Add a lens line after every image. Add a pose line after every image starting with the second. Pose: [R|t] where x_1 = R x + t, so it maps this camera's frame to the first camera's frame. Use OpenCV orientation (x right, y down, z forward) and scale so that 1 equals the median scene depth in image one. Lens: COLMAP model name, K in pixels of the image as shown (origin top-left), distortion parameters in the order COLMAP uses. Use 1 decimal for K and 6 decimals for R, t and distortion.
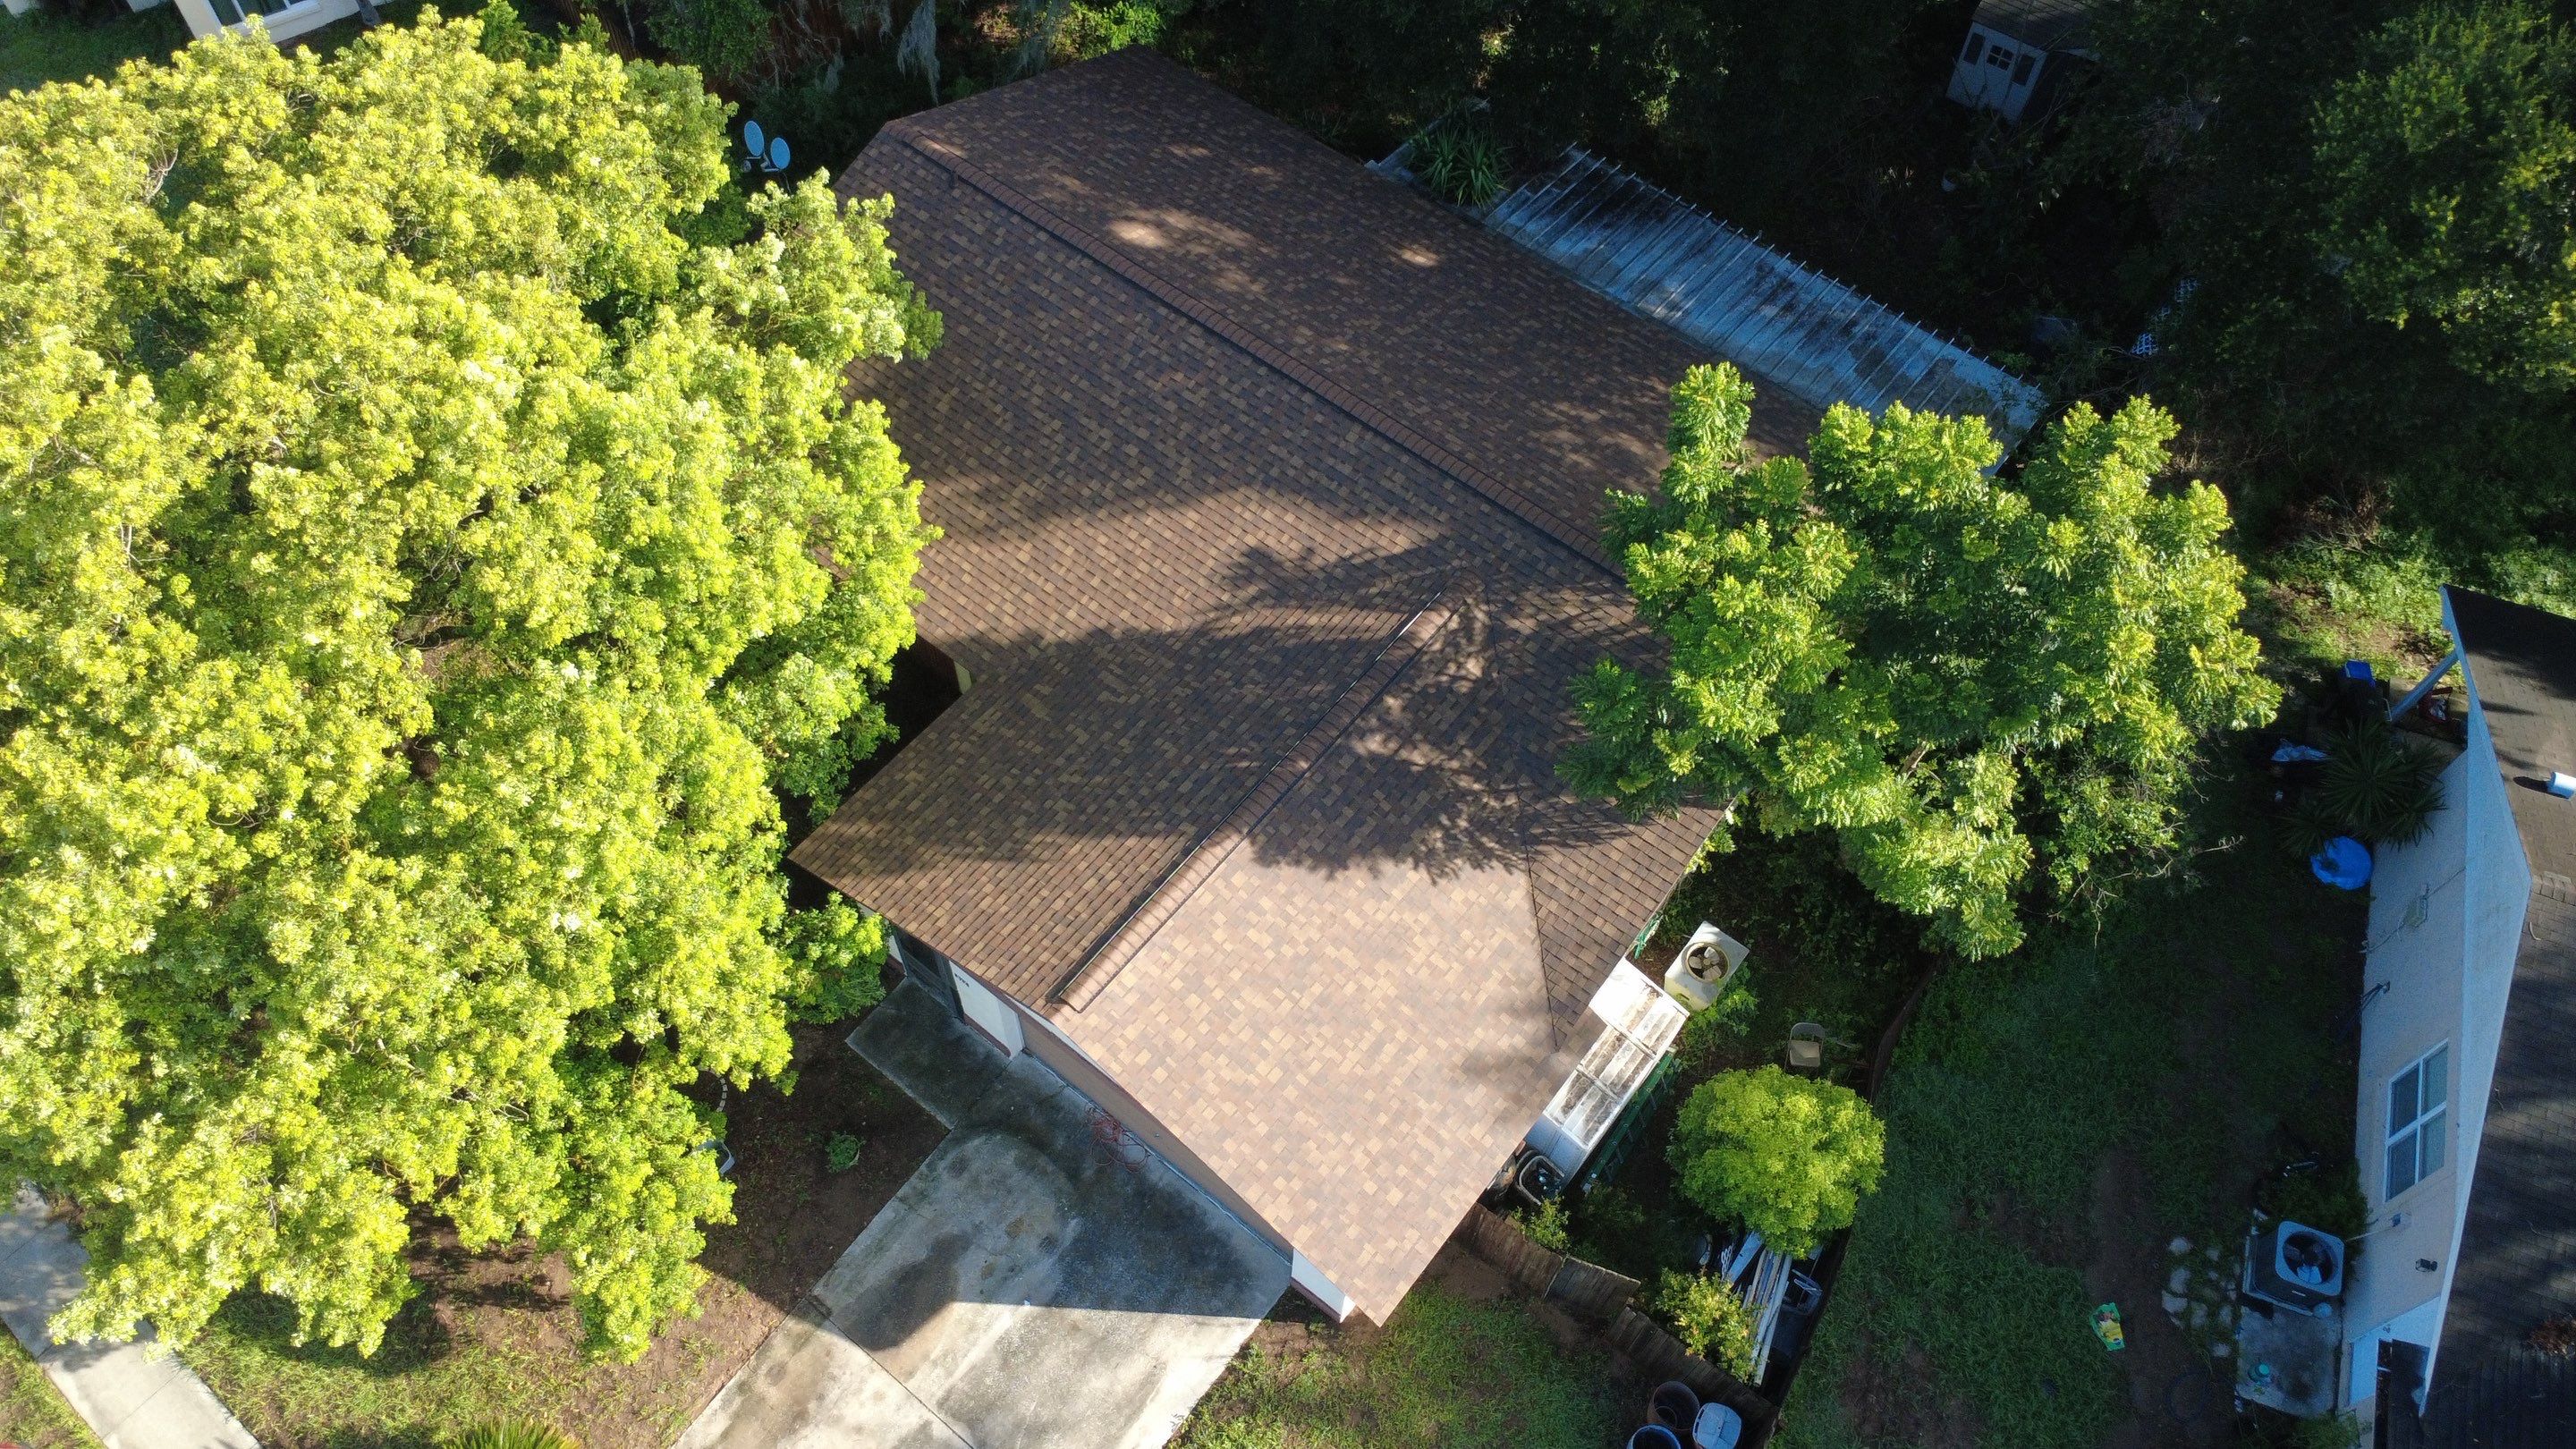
lens RADIAL K [[1863.4, 0, 1271.0], [0, 1863.4, 725.7], [0, 0, 1]] dist [0.002533, -0.004208]
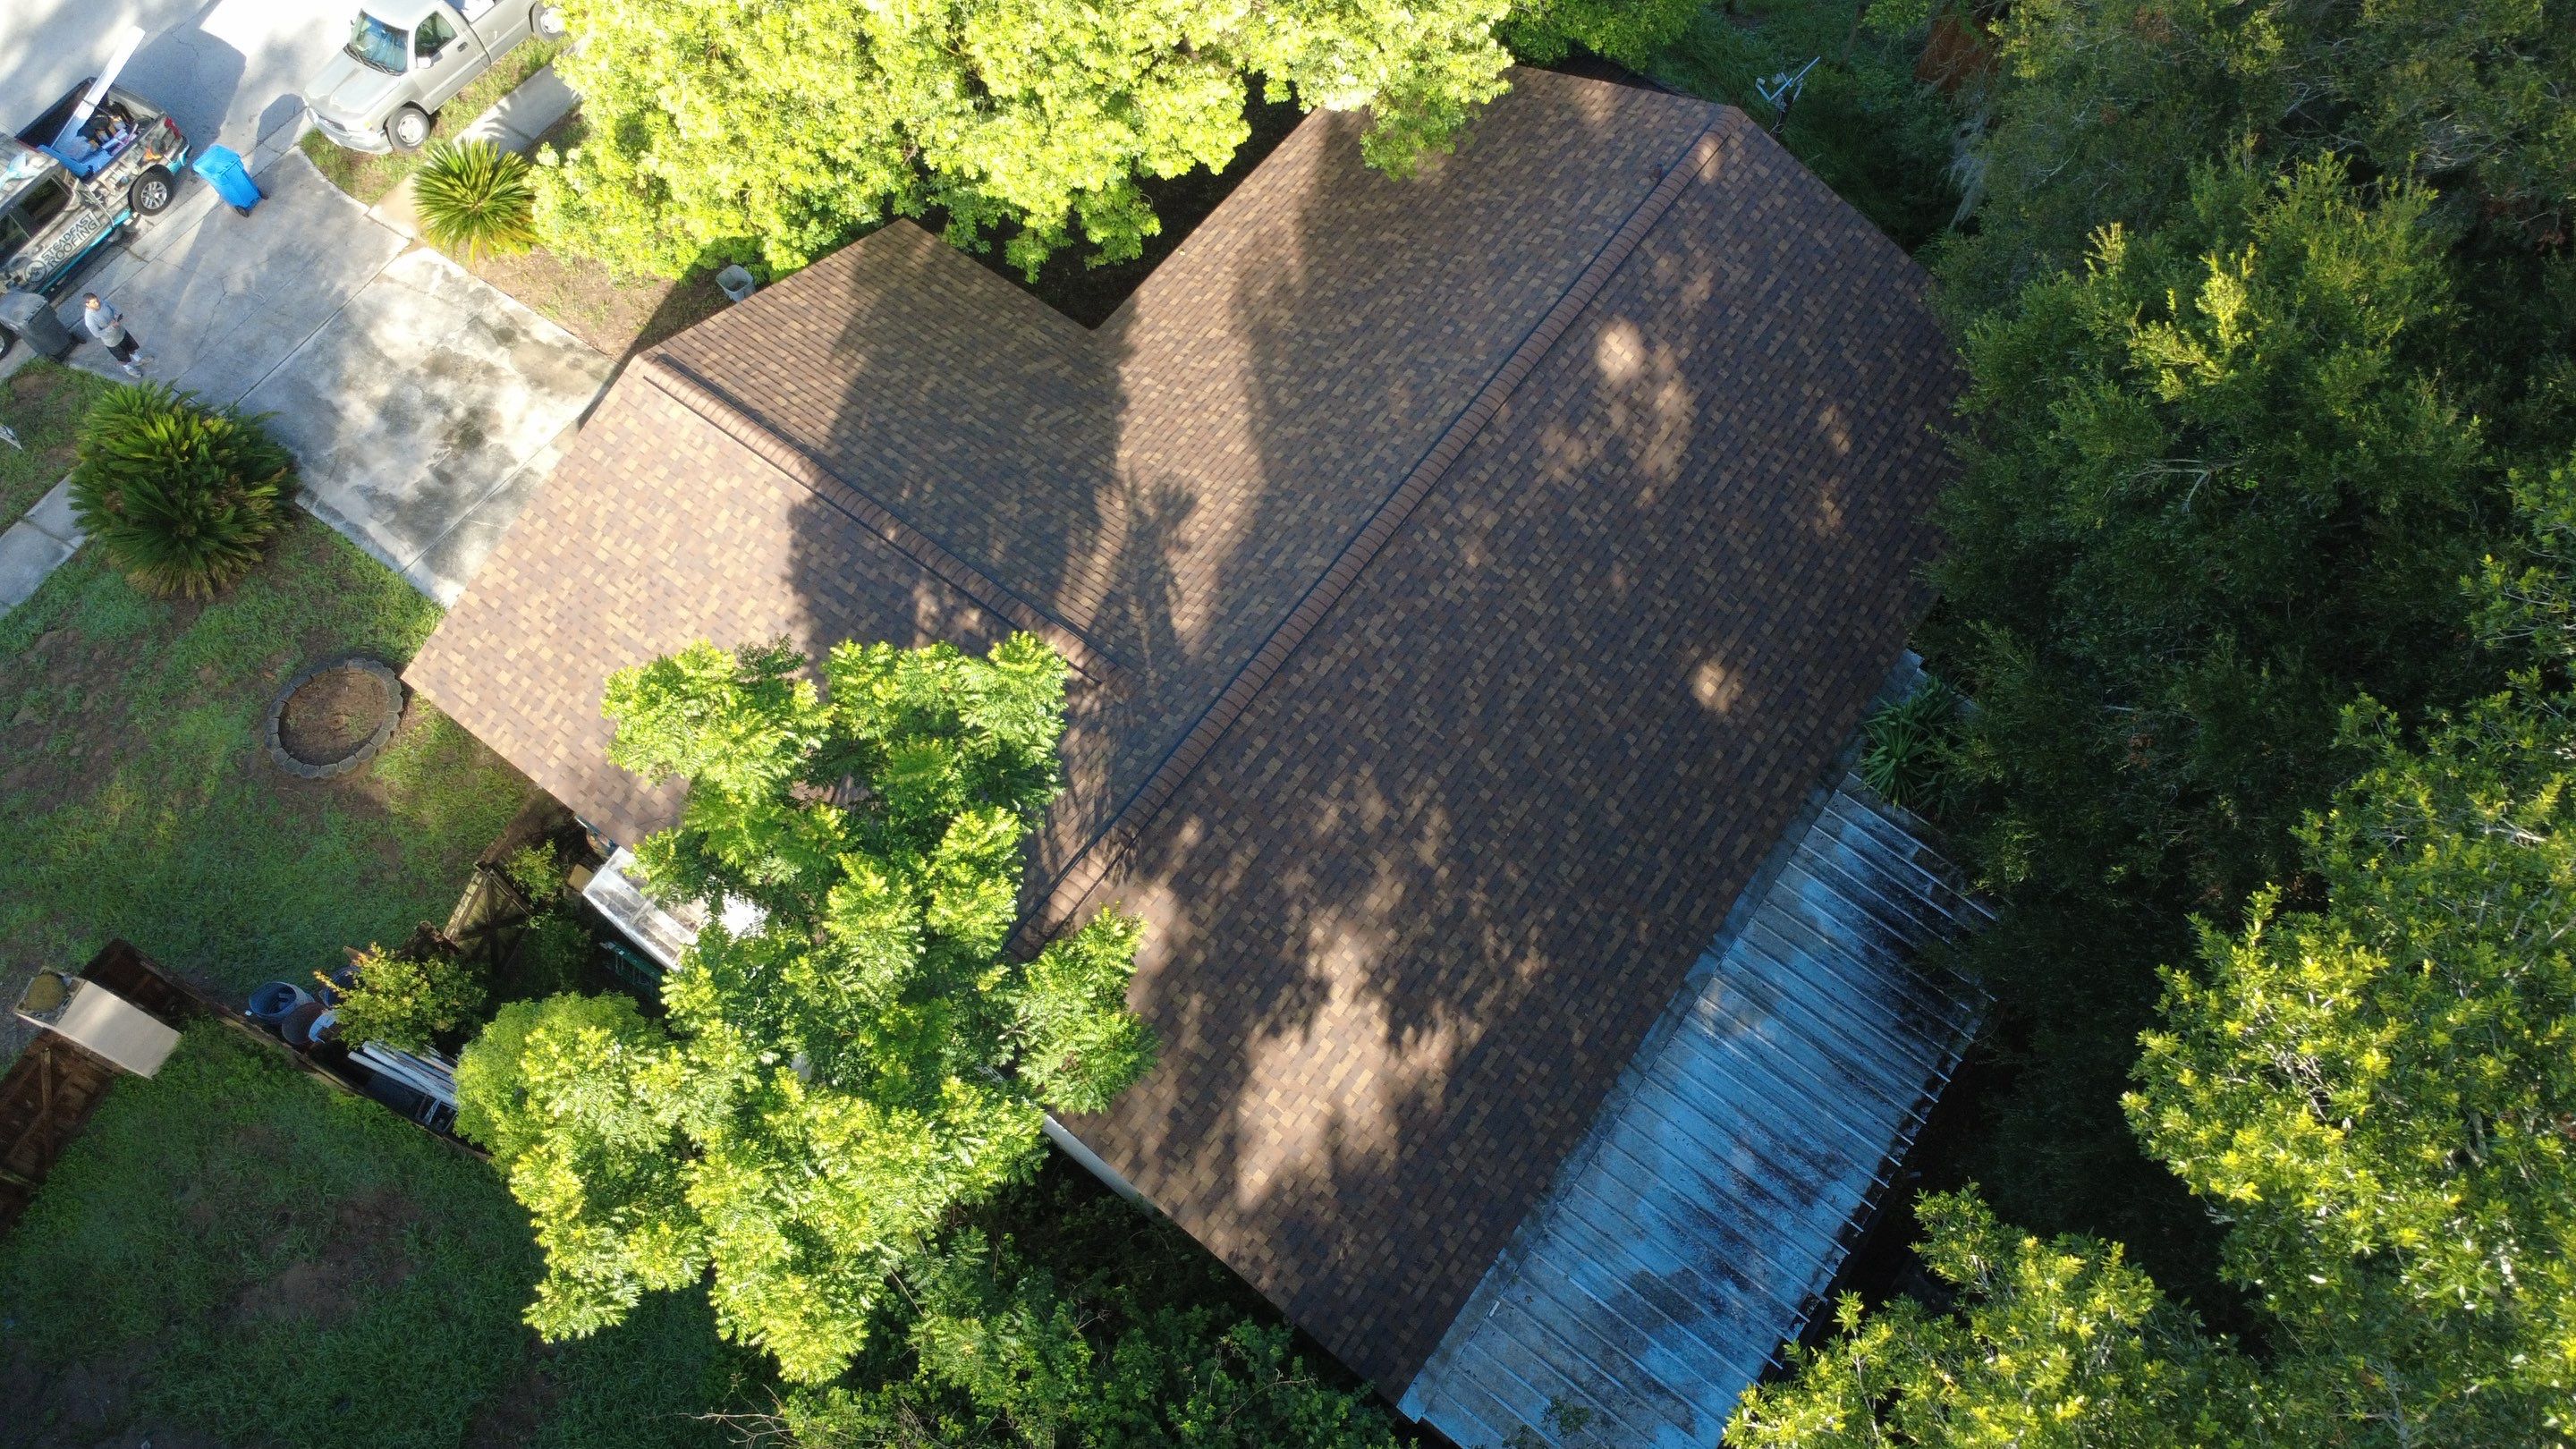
lens RADIAL K [[1863.4, 0, 1283.1], [0, 1863.4, 712.4], [0, 0, 1]] dist [0.002533, -0.004208]
pose [[0.039937, 0.872115, -0.487669, 0.569918], [-0.842633, 0.291695, 0.452640, -0.554889], [0.537005, 0.392849, 0.746522, 0.399628]]
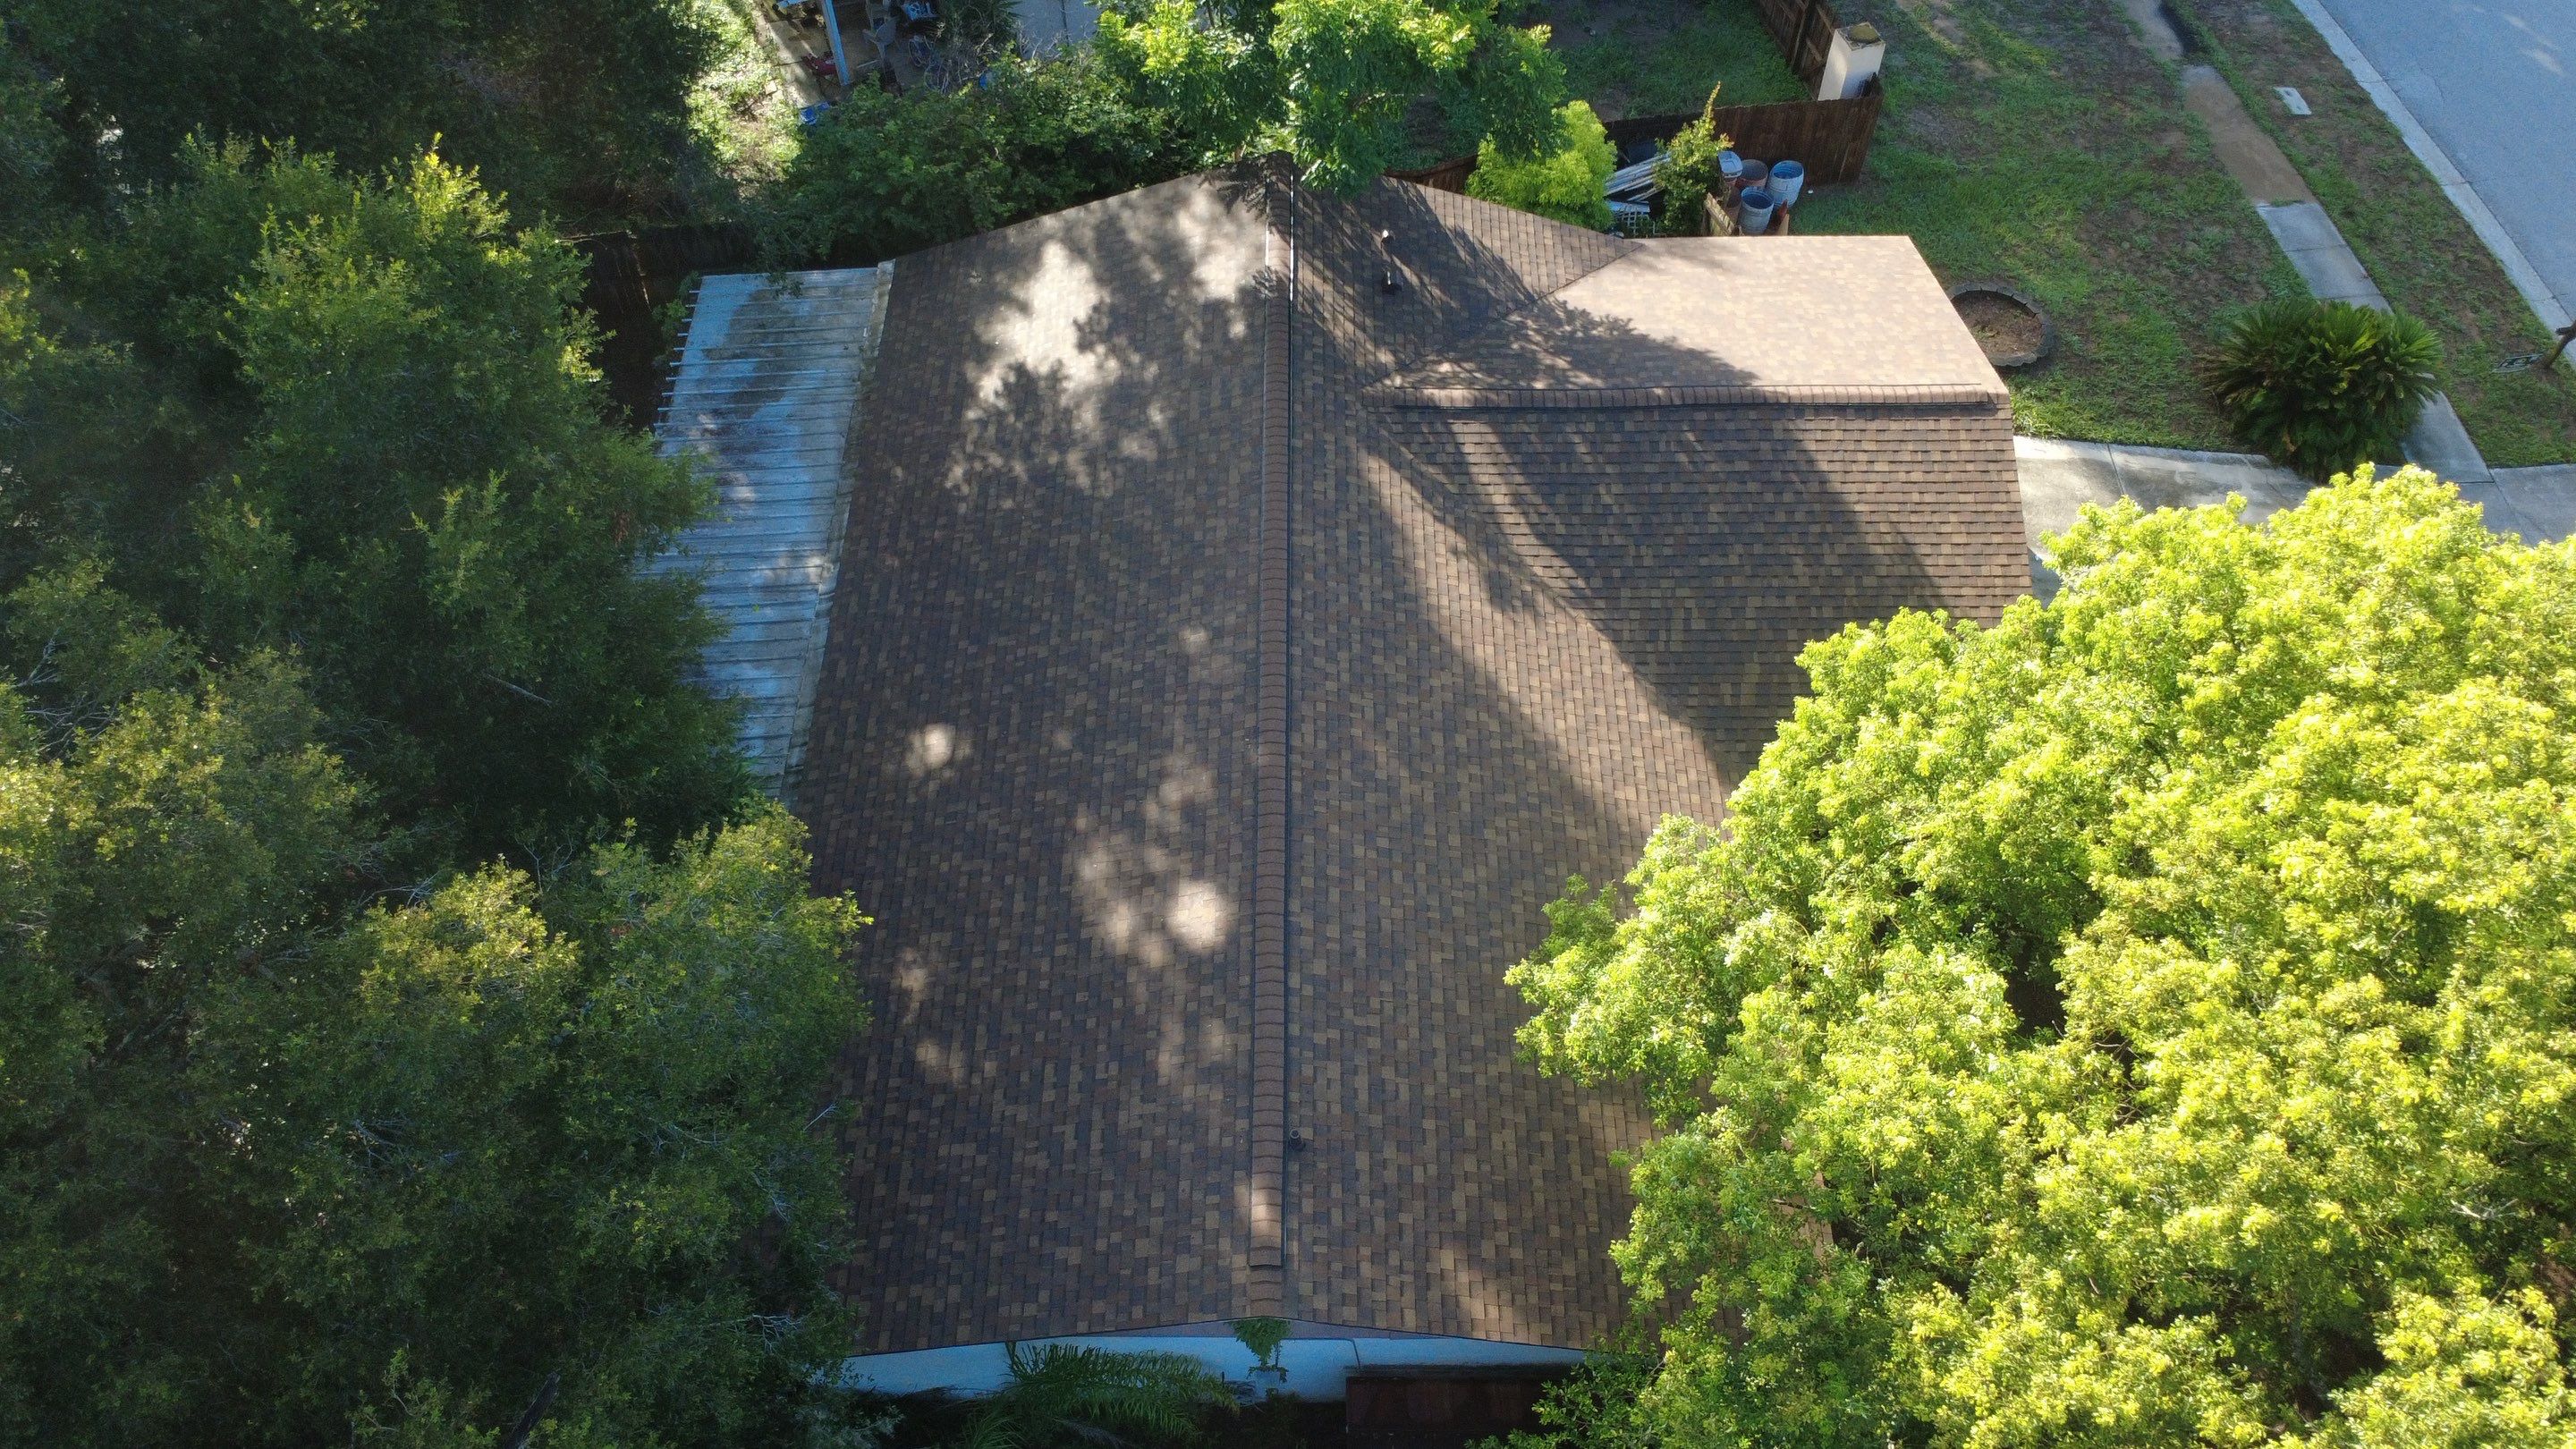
lens RADIAL K [[1863.4, 0, 1301.7], [0, 1863.4, 727.6], [0, 0, 1]] dist [0.002533, -0.004208]
pose [[-0.622836, -0.651853, 0.432623, -0.419891], [0.660647, -0.142010, 0.737143, -0.876739], [-0.419072, 0.744930, 0.519093, 0.661248]]
